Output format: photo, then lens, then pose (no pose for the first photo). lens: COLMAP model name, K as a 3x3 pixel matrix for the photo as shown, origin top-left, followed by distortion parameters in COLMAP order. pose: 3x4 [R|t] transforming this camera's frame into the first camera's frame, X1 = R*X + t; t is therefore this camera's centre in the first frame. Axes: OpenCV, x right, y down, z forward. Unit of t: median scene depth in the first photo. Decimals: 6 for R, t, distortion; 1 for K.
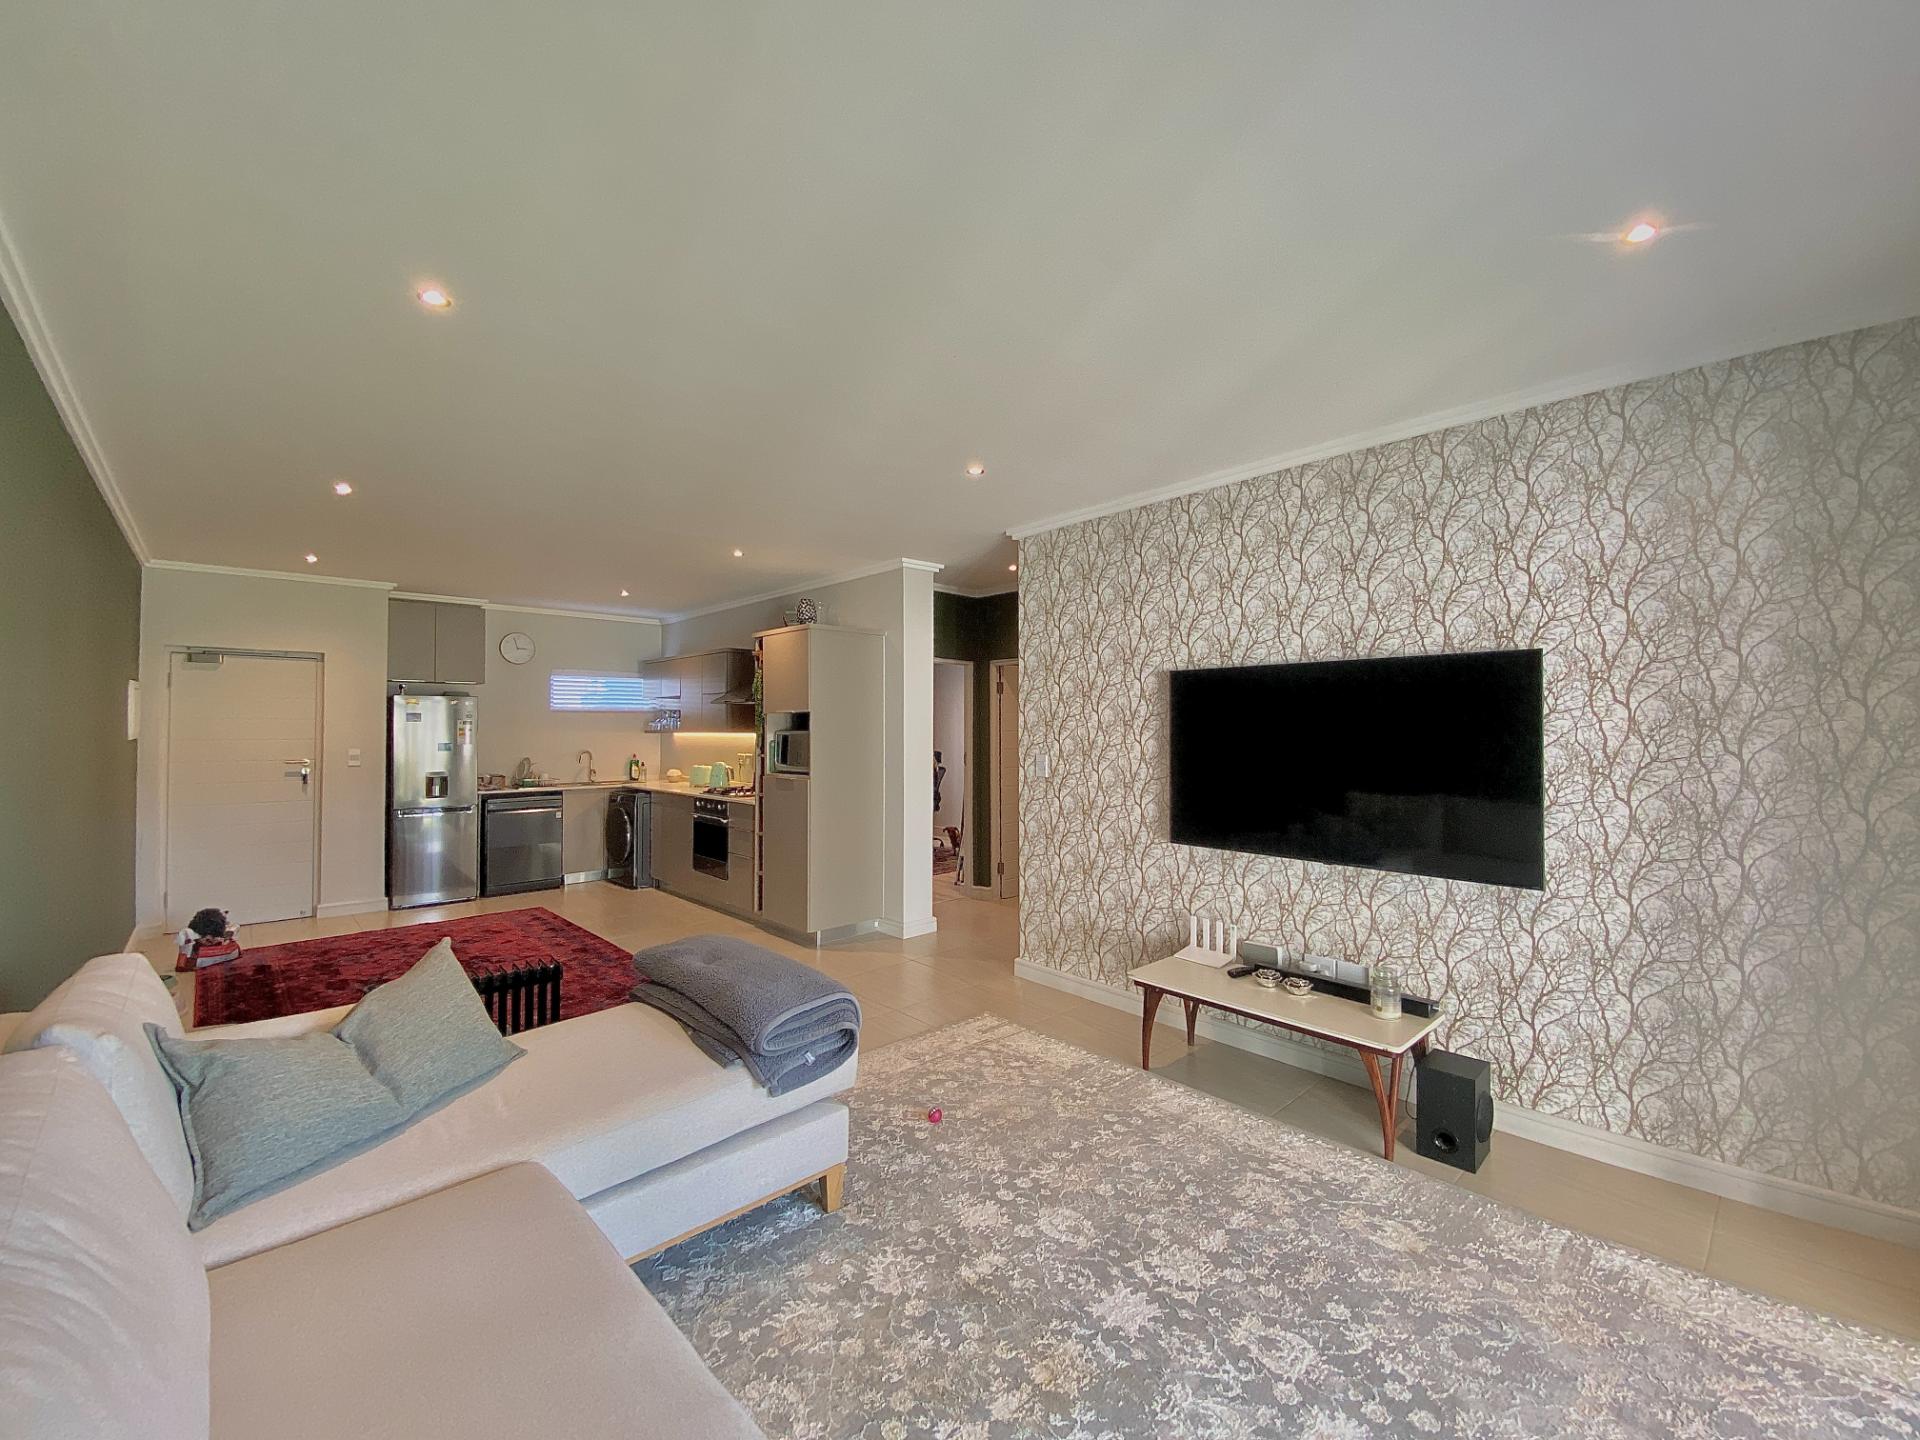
lens RADIAL K [[786.8, 0, 960.0], [0, 786.8, 720.0], [0, 0, 1]] dist [0.001519, -0.007226]
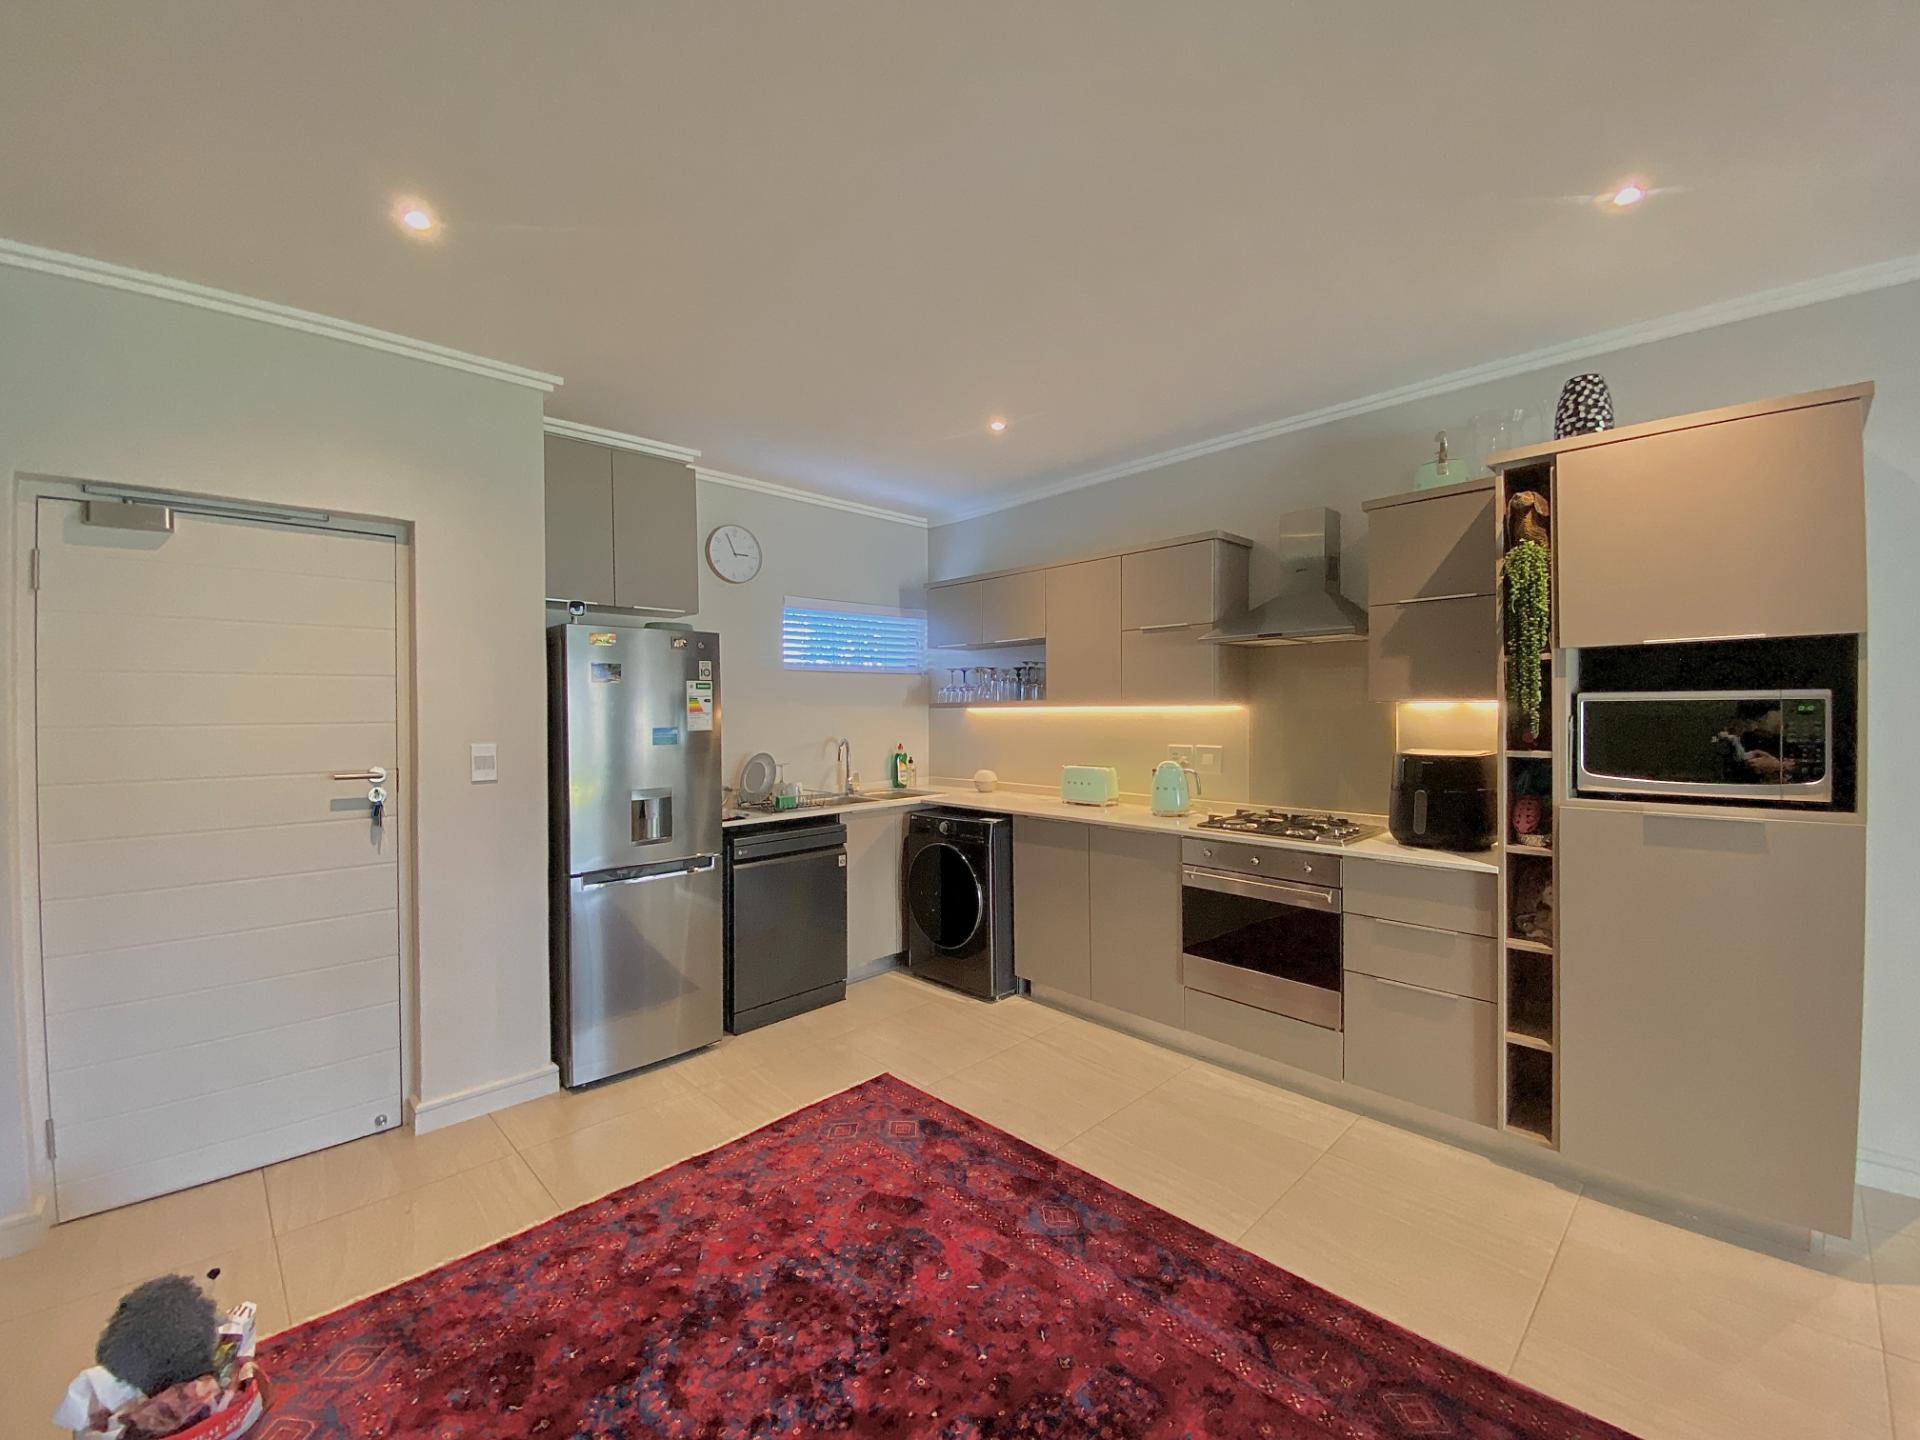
lens RADIAL K [[799.8, 0, 960.0], [0, 799.8, 720.0], [0, 0, 1]] dist [0.016220, -0.013877]
pose [[0.999779, -0.007189, 0.019753, -0.501879], [0.006628, 0.999577, 0.028331, 0.012306], [-0.019948, -0.028194, 0.999403, 0.530986]]
